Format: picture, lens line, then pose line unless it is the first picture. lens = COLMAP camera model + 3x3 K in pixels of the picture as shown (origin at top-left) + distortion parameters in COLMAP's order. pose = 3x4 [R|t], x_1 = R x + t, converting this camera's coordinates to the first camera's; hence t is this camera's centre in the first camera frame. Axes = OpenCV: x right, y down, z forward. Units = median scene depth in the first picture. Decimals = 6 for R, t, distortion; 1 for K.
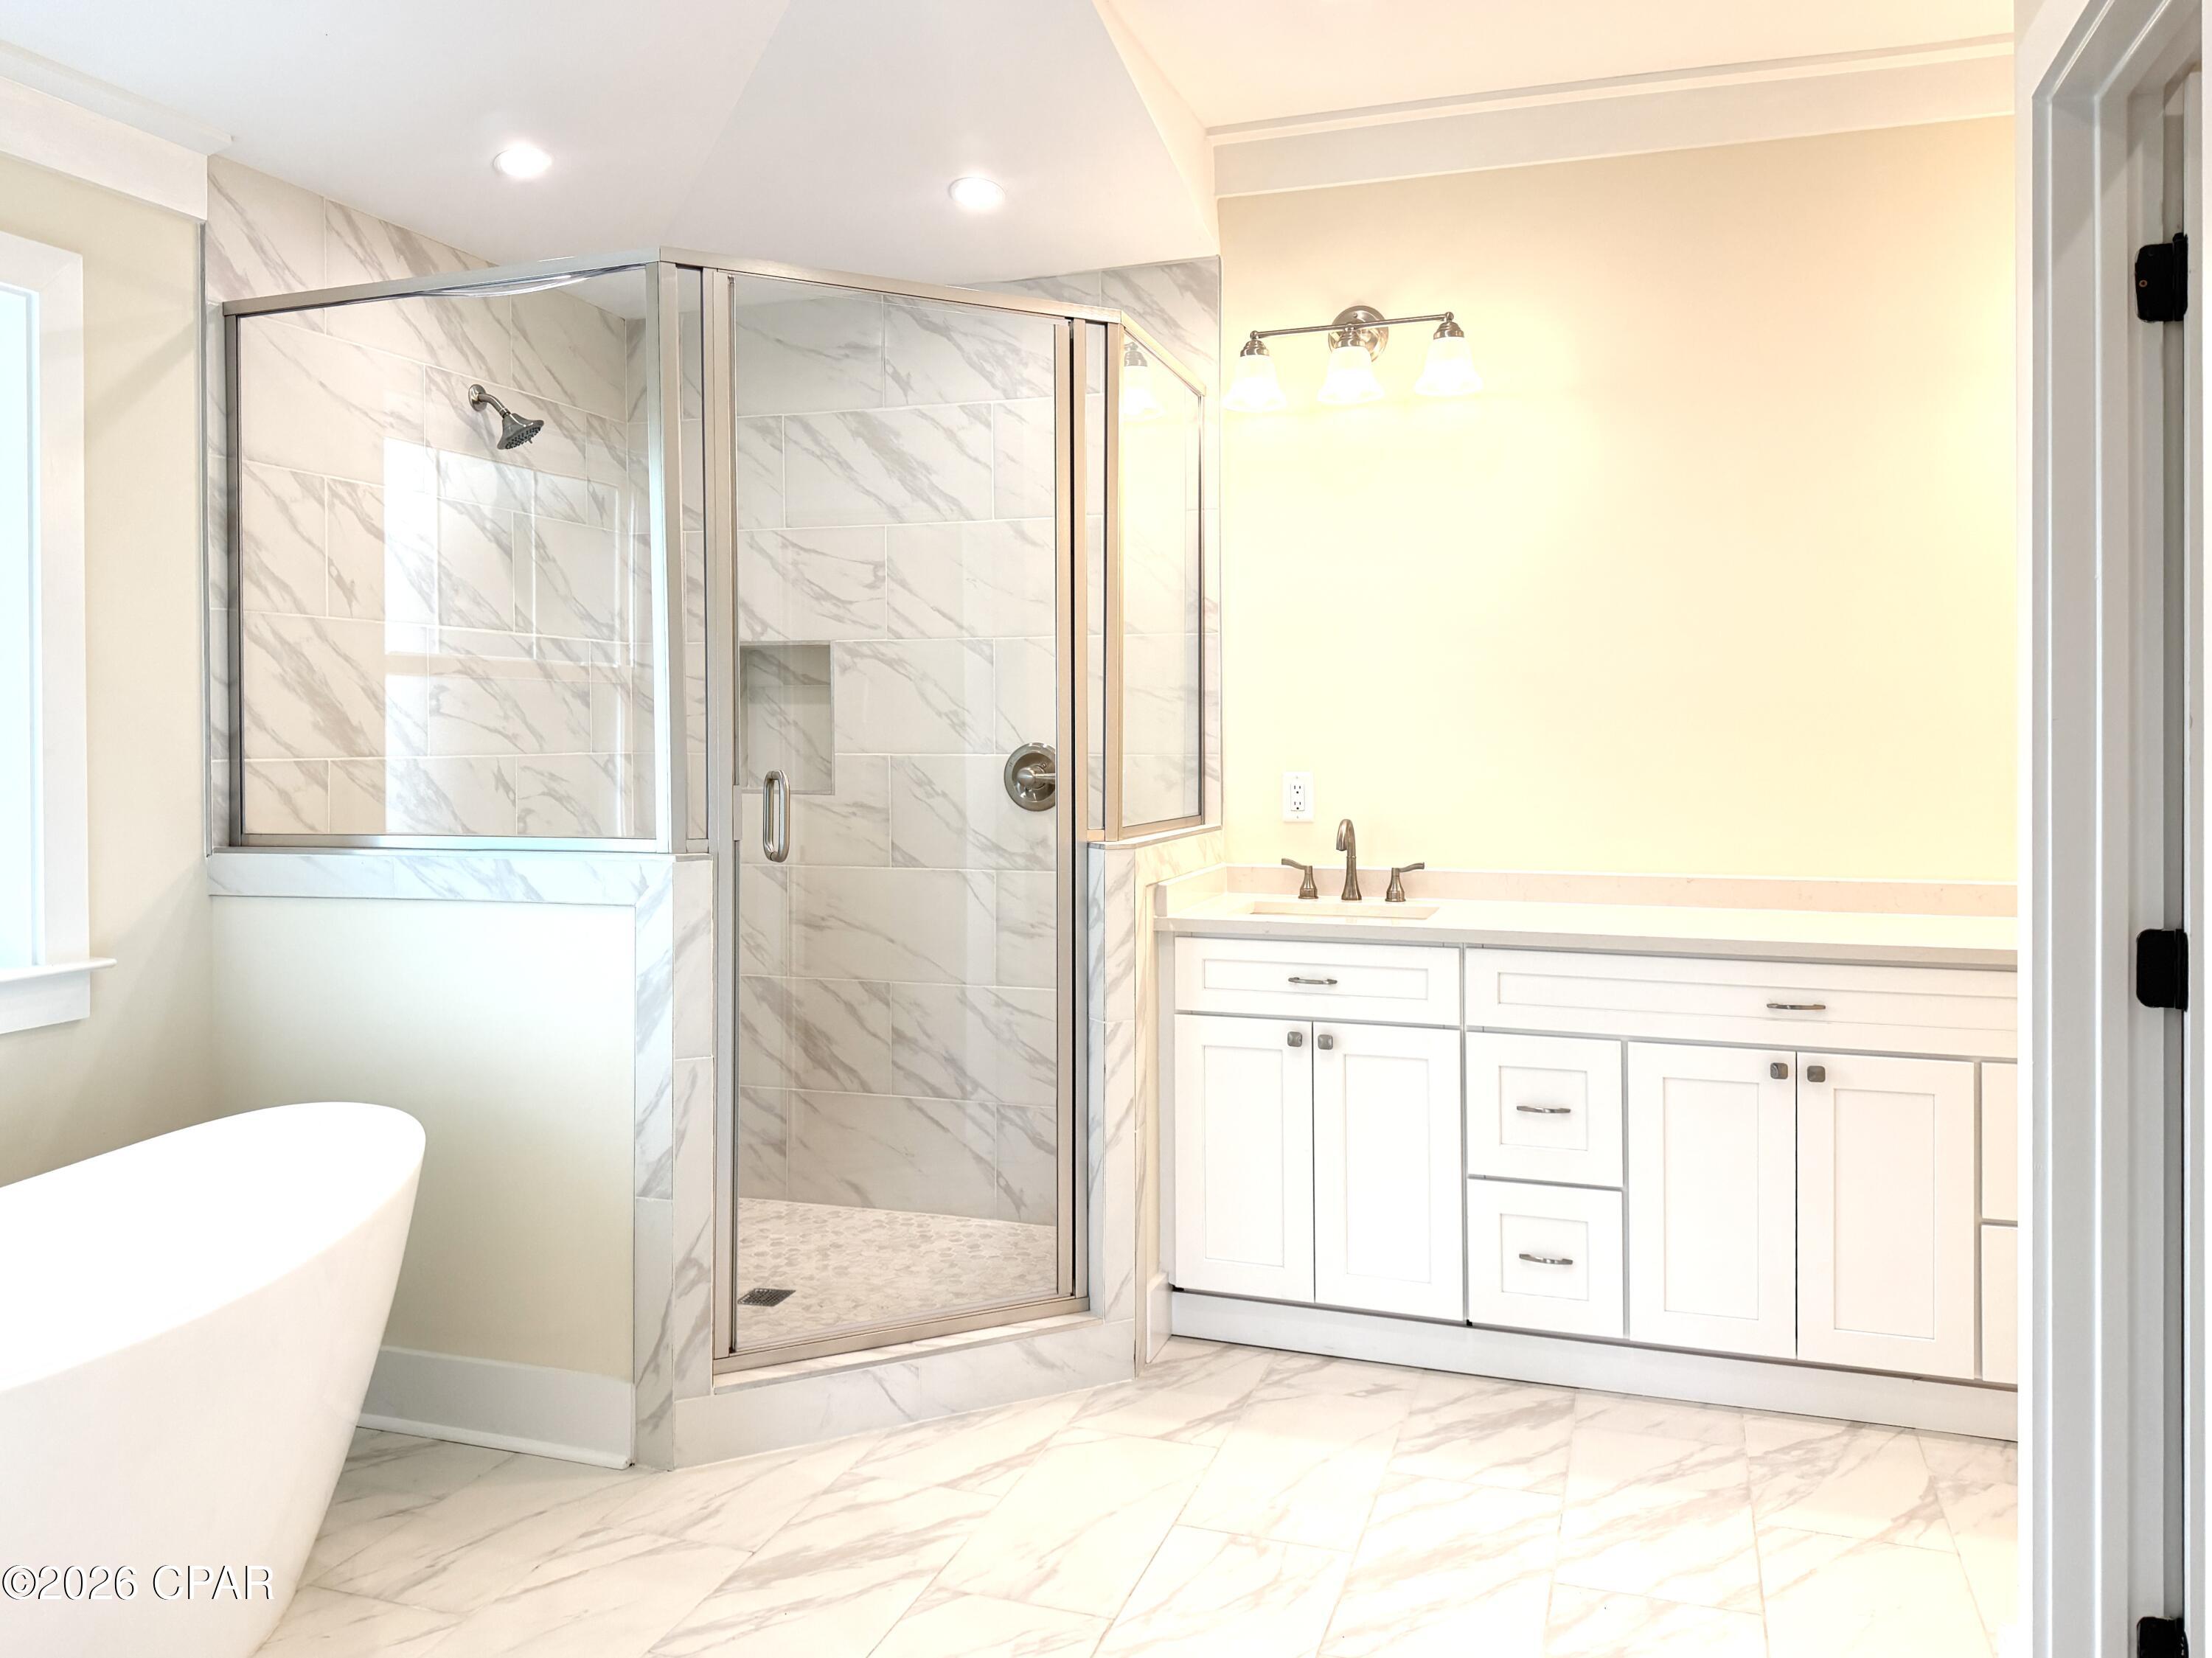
lens RADIAL K [[1612.8, 0, 1113.2], [0, 1612.8, 746.4], [0, 0, 1]] dist [0.082623, -0.133731]
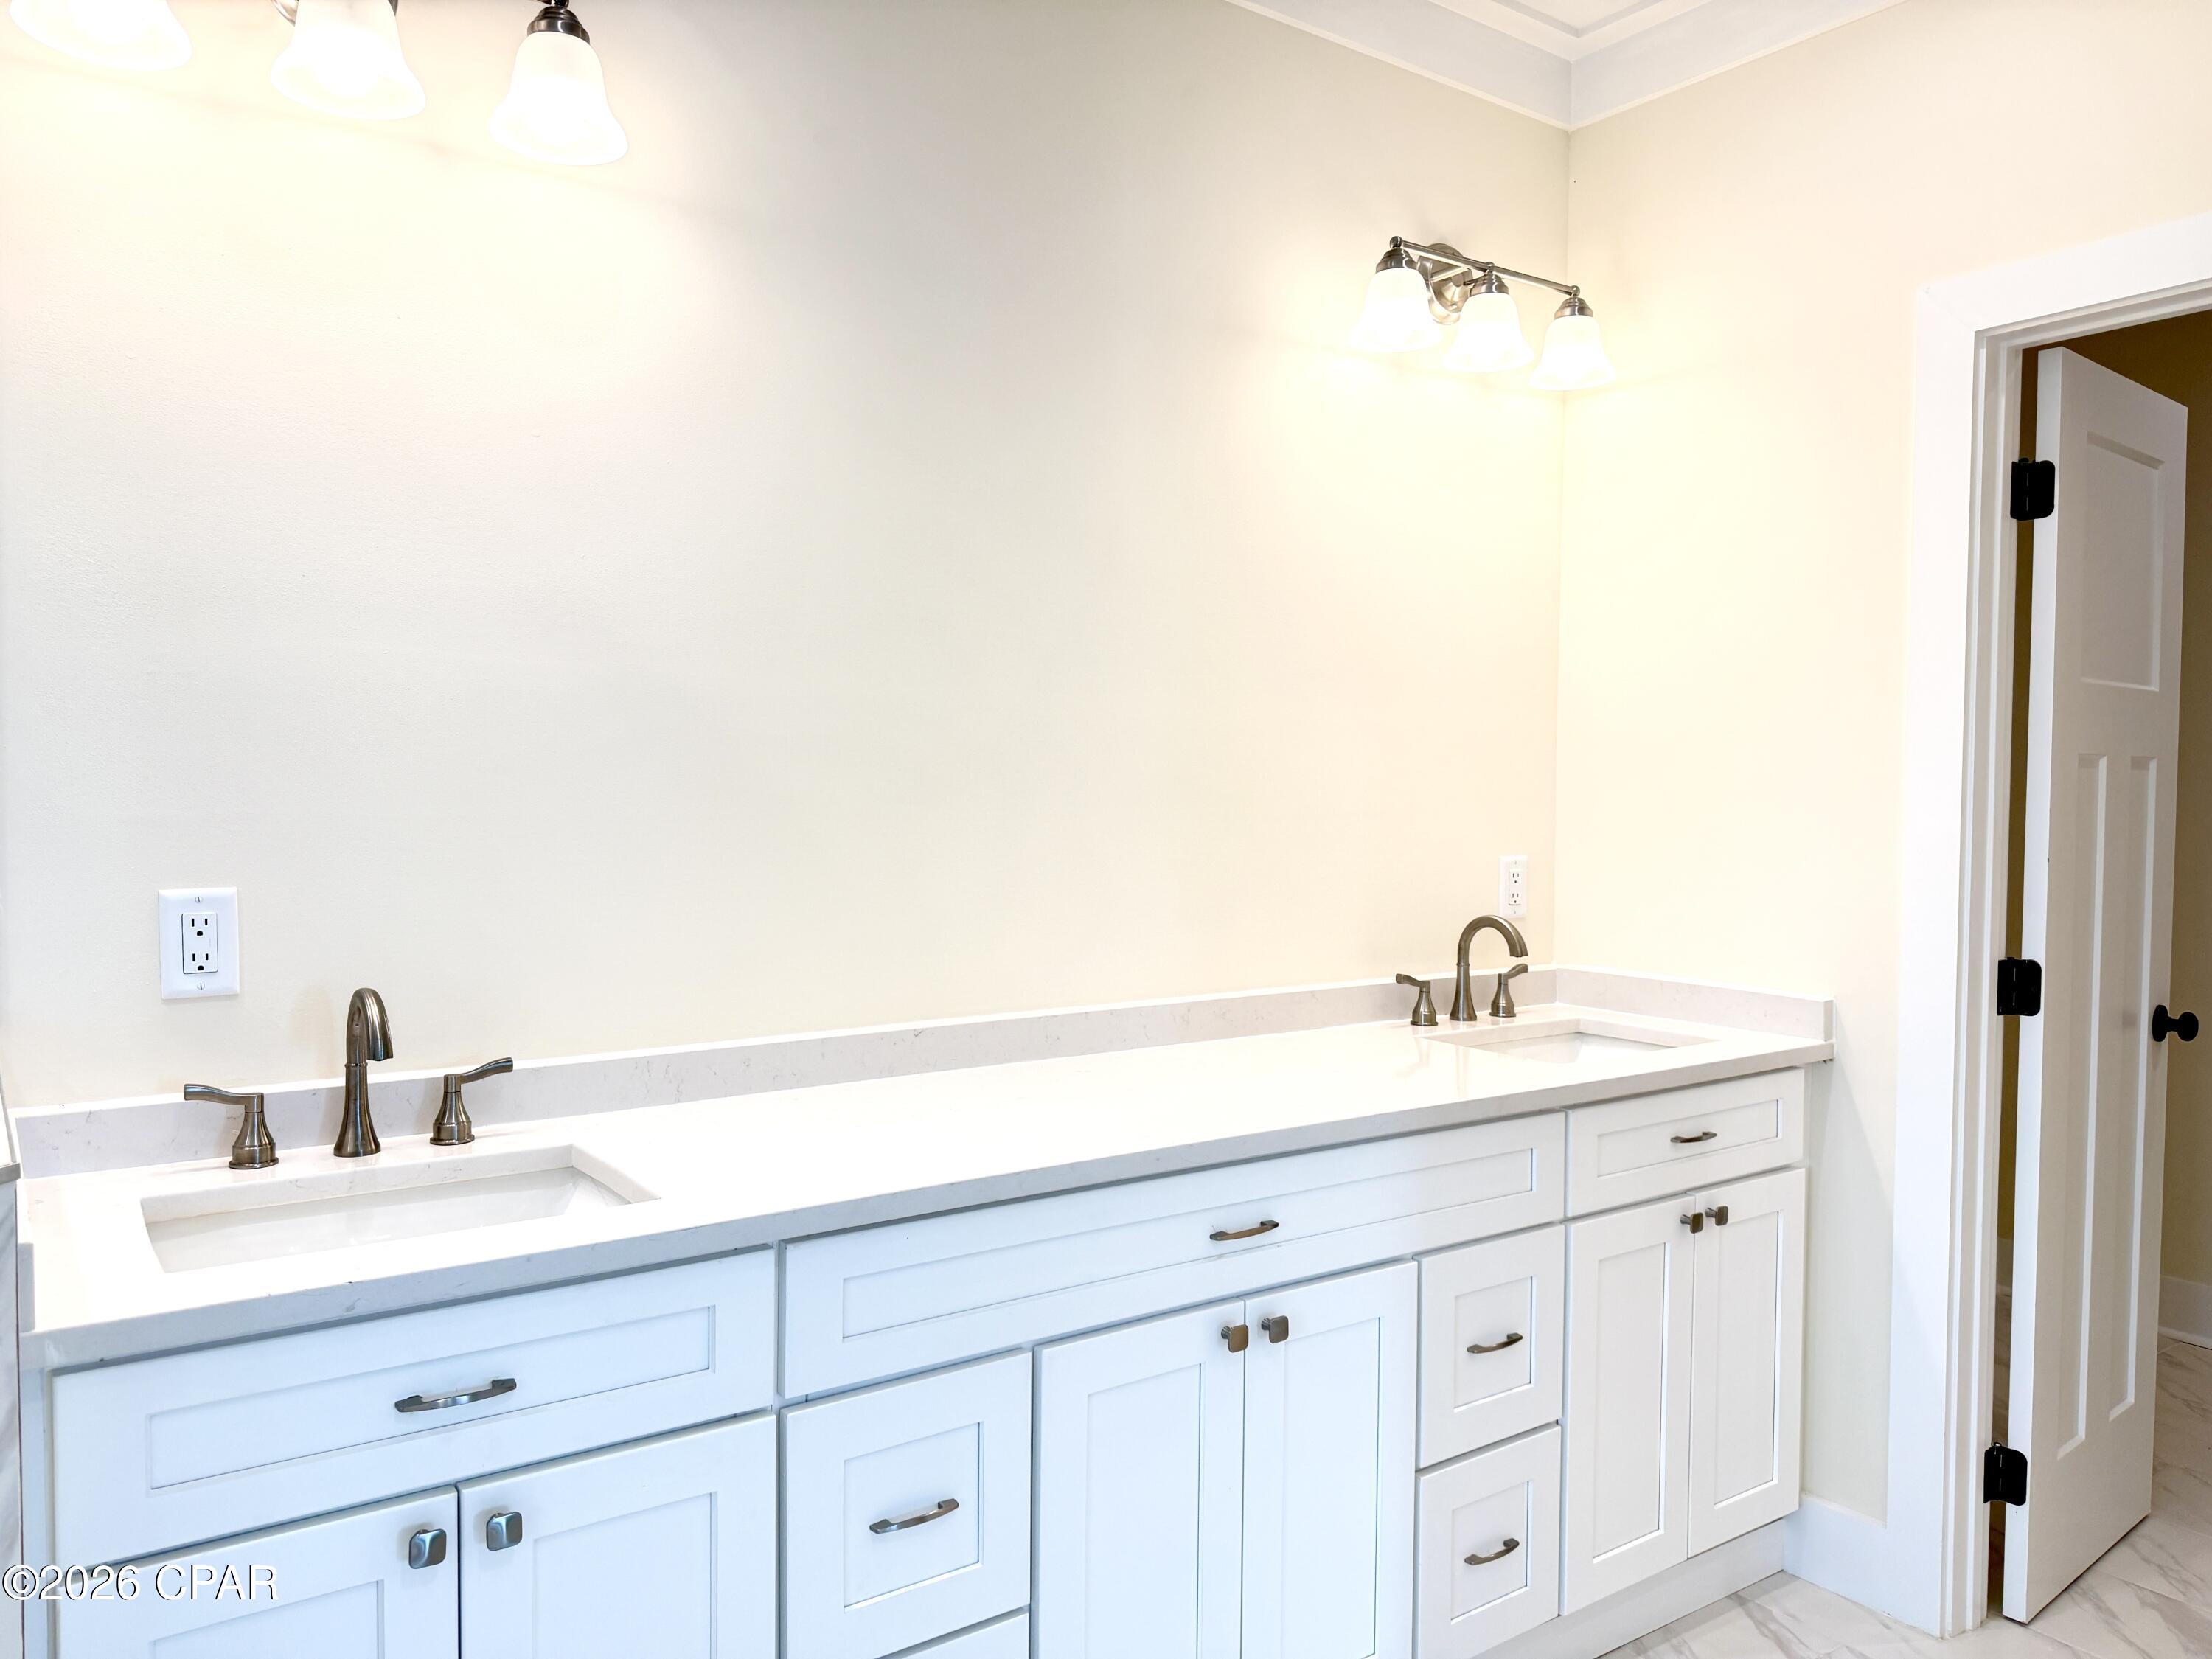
lens RADIAL K [[1557.9, 0, 1108.8], [0, 1557.9, 838.9], [0, 0, 1]] dist [0.005710, -0.003155]
pose [[0.585765, -0.015874, 0.810325, -0.104904], [-0.005619, 0.999705, 0.023646, -0.011087], [-0.810461, -0.018404, 0.585503, 0.618703]]
